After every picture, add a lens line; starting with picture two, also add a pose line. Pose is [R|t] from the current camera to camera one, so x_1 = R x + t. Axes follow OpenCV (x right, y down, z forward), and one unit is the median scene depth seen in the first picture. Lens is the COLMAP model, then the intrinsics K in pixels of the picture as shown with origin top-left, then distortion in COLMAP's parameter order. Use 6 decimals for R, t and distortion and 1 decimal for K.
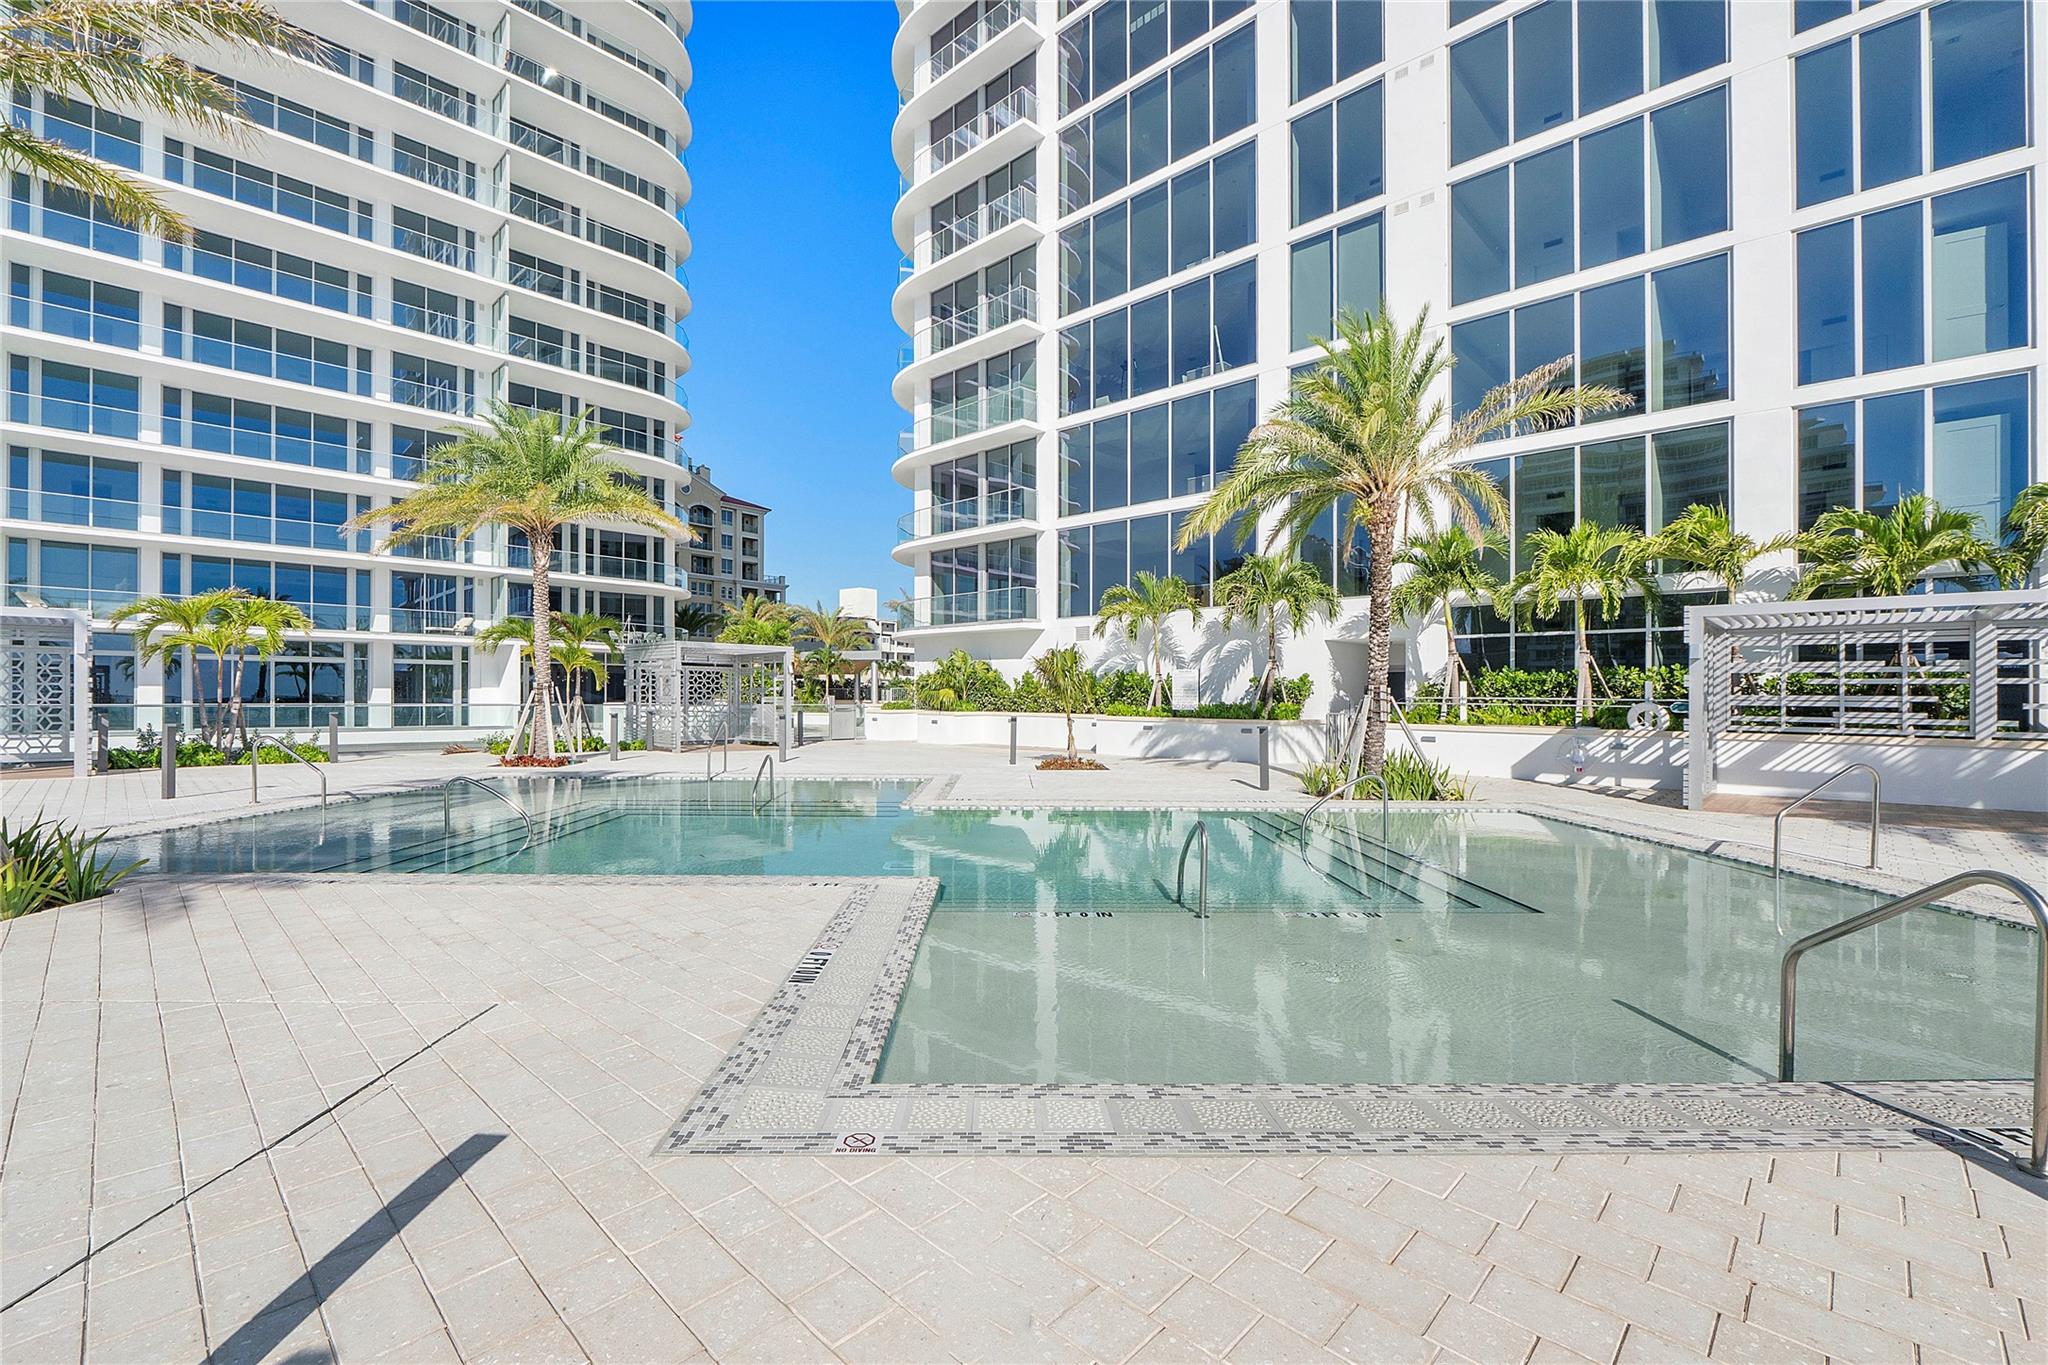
lens RADIAL K [[877.2, 0, 1026.5], [0, 877.2, 694.5], [0, 0, 1]] dist [-0.008896, 0.000165]
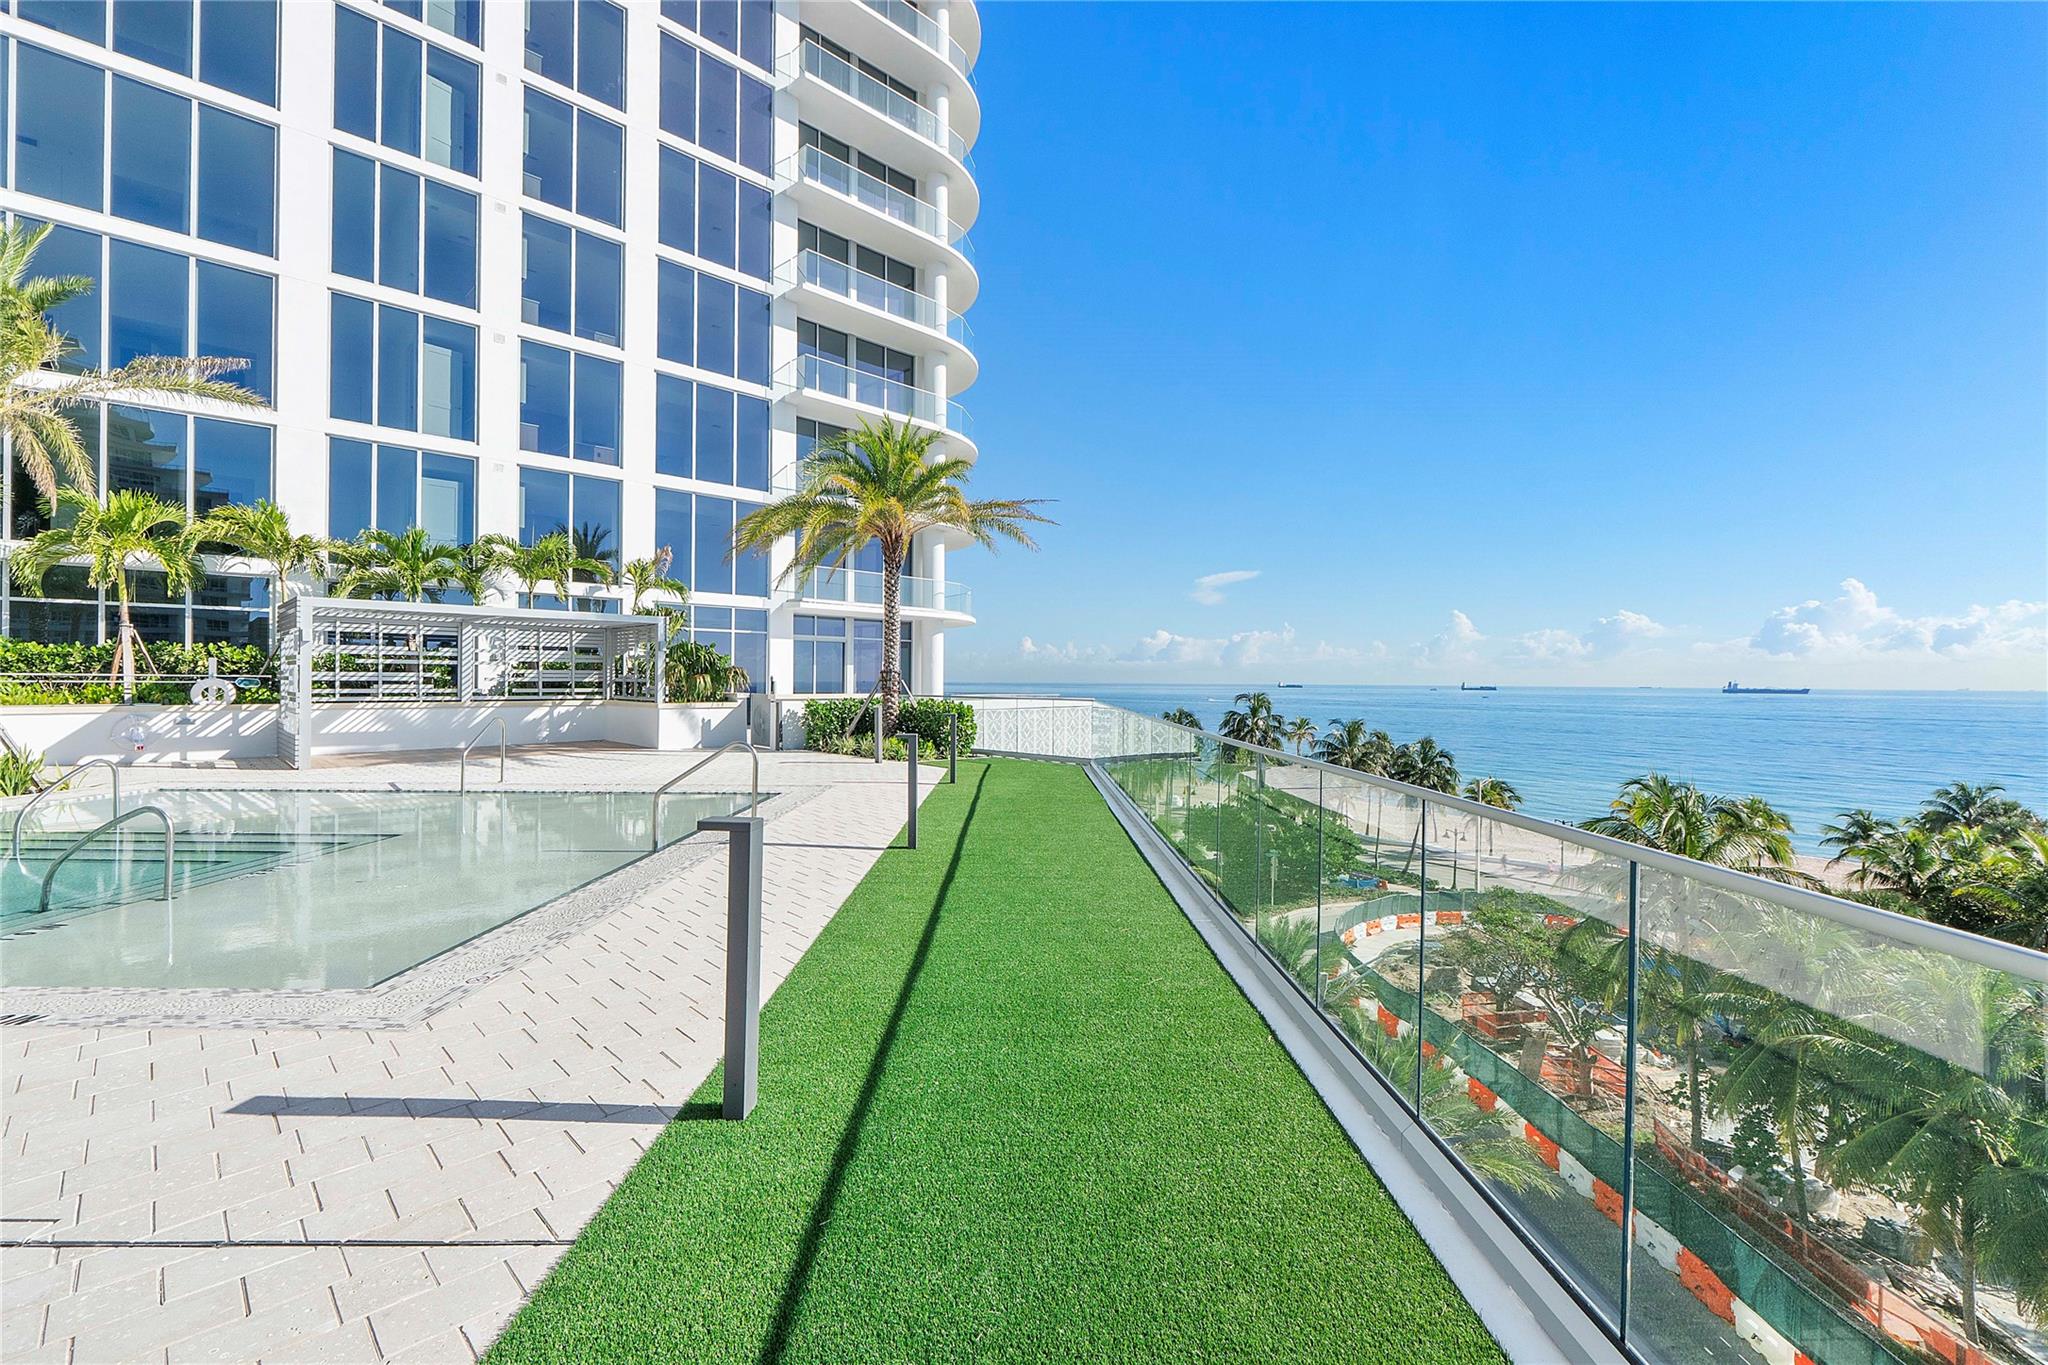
lens RADIAL K [[872.4, 0, 1026.2], [0, 872.4, 676.7], [0, 0, 1]] dist [-0.009965, 0.000748]
pose [[0.012781, -0.005020, 0.999906, -0.340627], [-0.007097, 0.999962, 0.005111, -0.005044], [-0.999893, -0.007162, 0.012745, 0.008845]]
